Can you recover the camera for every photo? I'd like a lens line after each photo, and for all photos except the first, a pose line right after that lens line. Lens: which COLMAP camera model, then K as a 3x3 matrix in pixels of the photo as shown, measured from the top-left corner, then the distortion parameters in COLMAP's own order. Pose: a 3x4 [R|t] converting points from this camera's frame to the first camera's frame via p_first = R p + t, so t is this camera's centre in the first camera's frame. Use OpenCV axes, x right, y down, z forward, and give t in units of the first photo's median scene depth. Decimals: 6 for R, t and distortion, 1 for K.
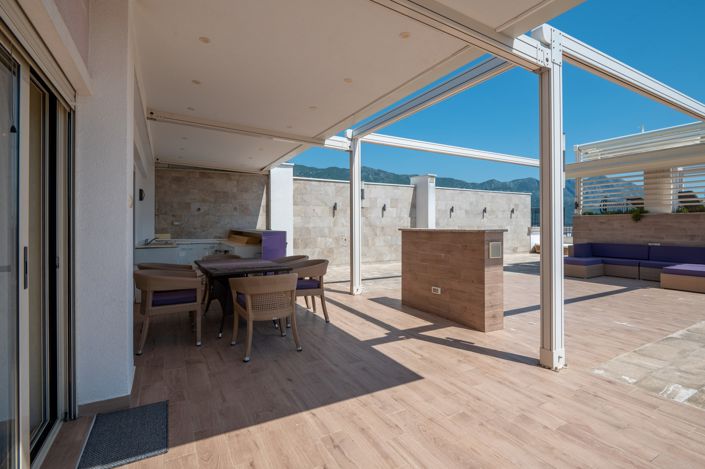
lens RADIAL K [[324.2, 0, 351.2], [0, 324.2, 226.5], [0, 0, 1]] dist [-0.019068, -0.000252]
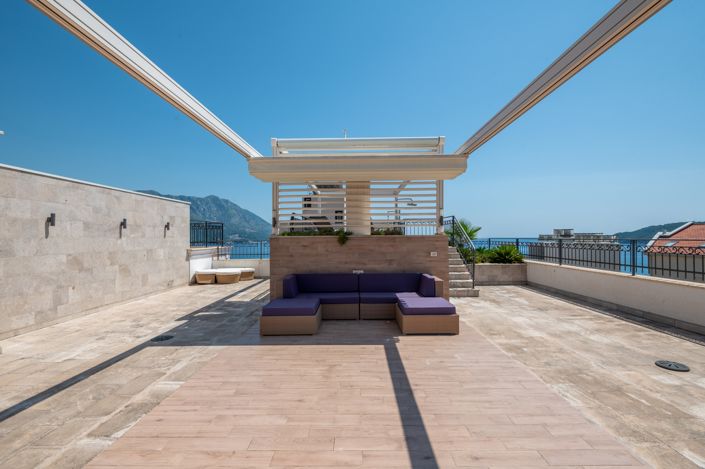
lens RADIAL K [[337.8, 0, 352.5], [0, 337.8, 234.5], [0, 0, 1]] dist [-0.000717, -0.000172]
pose [[0.509609, 0.009767, 0.860350, 0.120646], [0.008533, 0.999829, -0.016404, -0.020600], [-0.860364, 0.015701, 0.509439, 0.398740]]
